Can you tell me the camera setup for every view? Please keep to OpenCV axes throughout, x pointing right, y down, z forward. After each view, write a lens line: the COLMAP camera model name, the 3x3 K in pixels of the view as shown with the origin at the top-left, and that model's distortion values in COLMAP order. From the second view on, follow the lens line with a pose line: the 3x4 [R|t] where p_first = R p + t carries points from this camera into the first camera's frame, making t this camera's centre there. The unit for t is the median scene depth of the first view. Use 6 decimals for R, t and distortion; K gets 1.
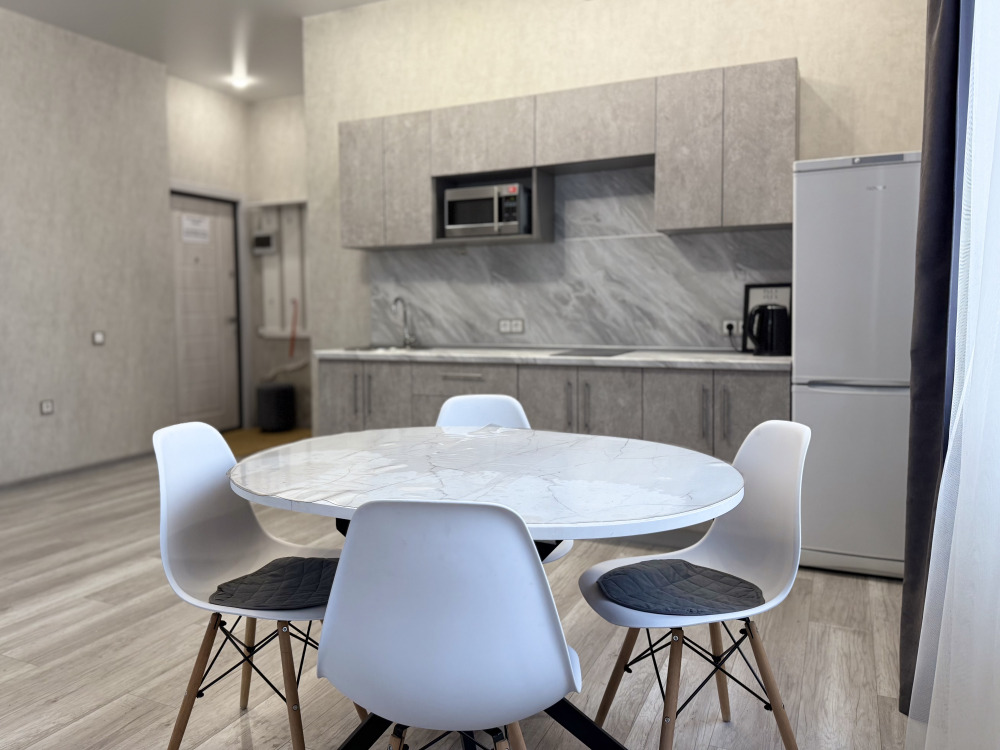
lens RADIAL K [[759.1, 0, 450.1], [0, 759.1, 339.1], [0, 0, 1]] dist [0.109144, -0.134769]
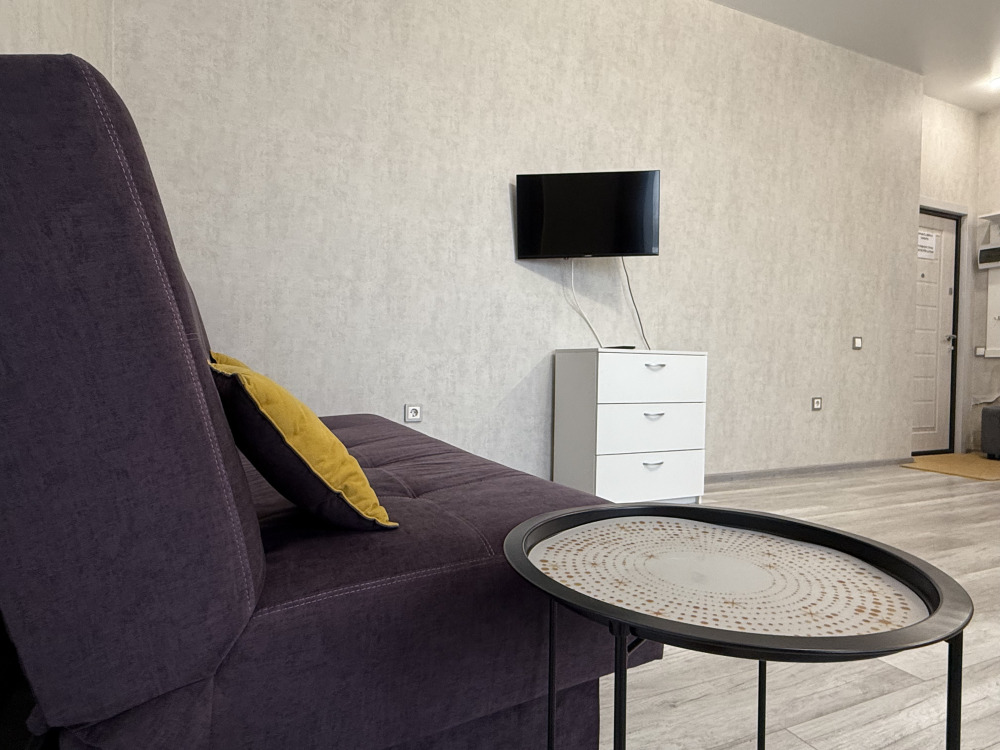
lens RADIAL K [[588.3, 0, 500.0], [0, 588.3, 375.0], [0, 0, 1]] dist [0.004095, 0.000368]
pose [[0.779131, 0.034819, -0.625893, -0.432662], [-0.051971, 0.998607, -0.009143, 0.095406], [0.624703, 0.039652, 0.779855, 0.114836]]
